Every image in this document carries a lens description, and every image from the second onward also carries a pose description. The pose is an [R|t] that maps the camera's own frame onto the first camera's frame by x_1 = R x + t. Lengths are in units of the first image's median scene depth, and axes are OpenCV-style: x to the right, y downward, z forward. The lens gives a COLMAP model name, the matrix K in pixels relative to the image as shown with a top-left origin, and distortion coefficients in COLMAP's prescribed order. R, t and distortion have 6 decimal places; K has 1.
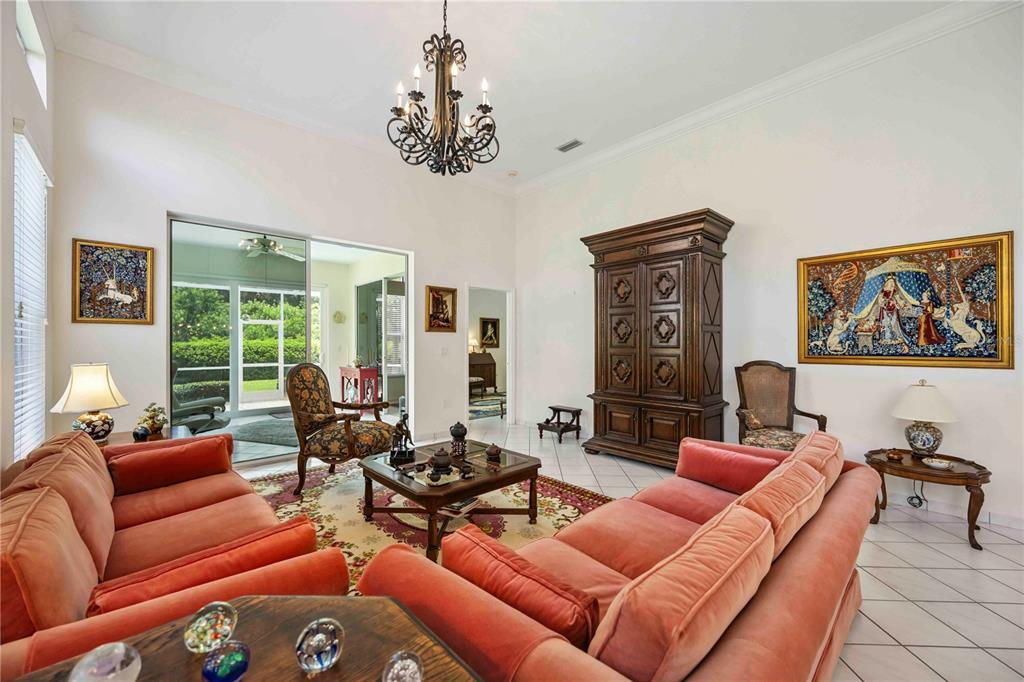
lens RADIAL K [[408.0, 0, 484.6], [0, 408.0, 345.4], [0, 0, 1]] dist [-0.005707, 0.000115]
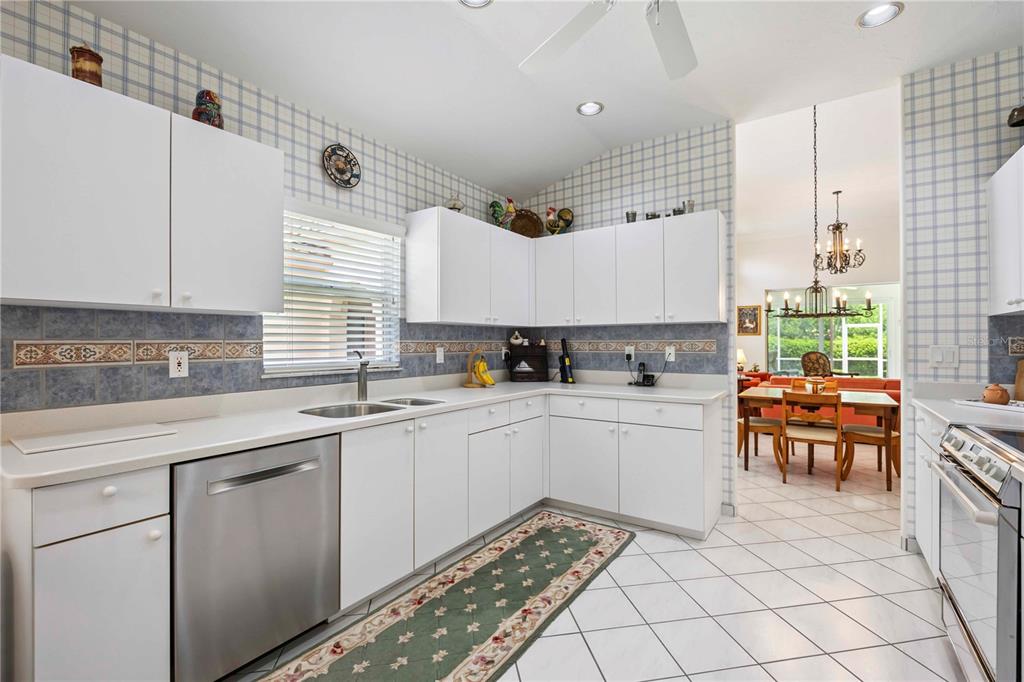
lens RADIAL K [[446.0, 0, 511.8], [0, 446.0, 343.9], [0, 0, 1]] dist [-0.013397, 0.000211]
pose [[0.239876, 0.000366, -0.970803, 1.036997], [0.003267, 0.999994, 0.001184, -0.003410], [0.970798, -0.003456, 0.239873, -0.811346]]
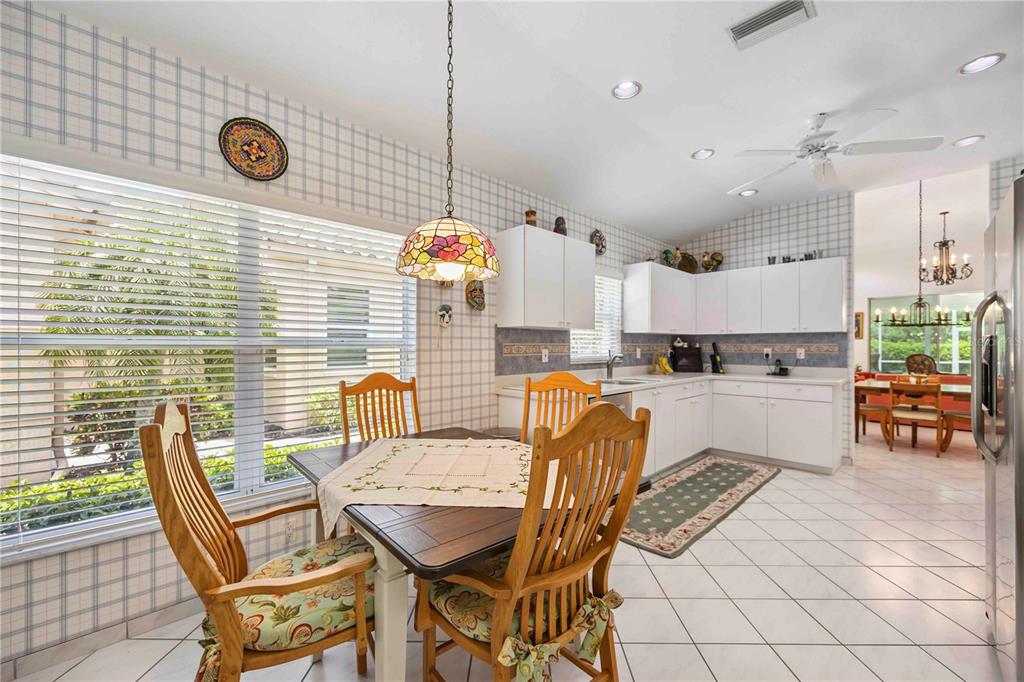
lens RADIAL K [[408.0, 0, 512.8], [0, 408.0, 347.1], [0, 0, 1]] dist [-0.005707, 0.000115]
pose [[0.052306, 0.004345, -0.998622, 1.288272], [-0.000992, 0.999990, 0.004299, -0.003858], [0.998631, 0.000766, 0.052310, -1.084368]]
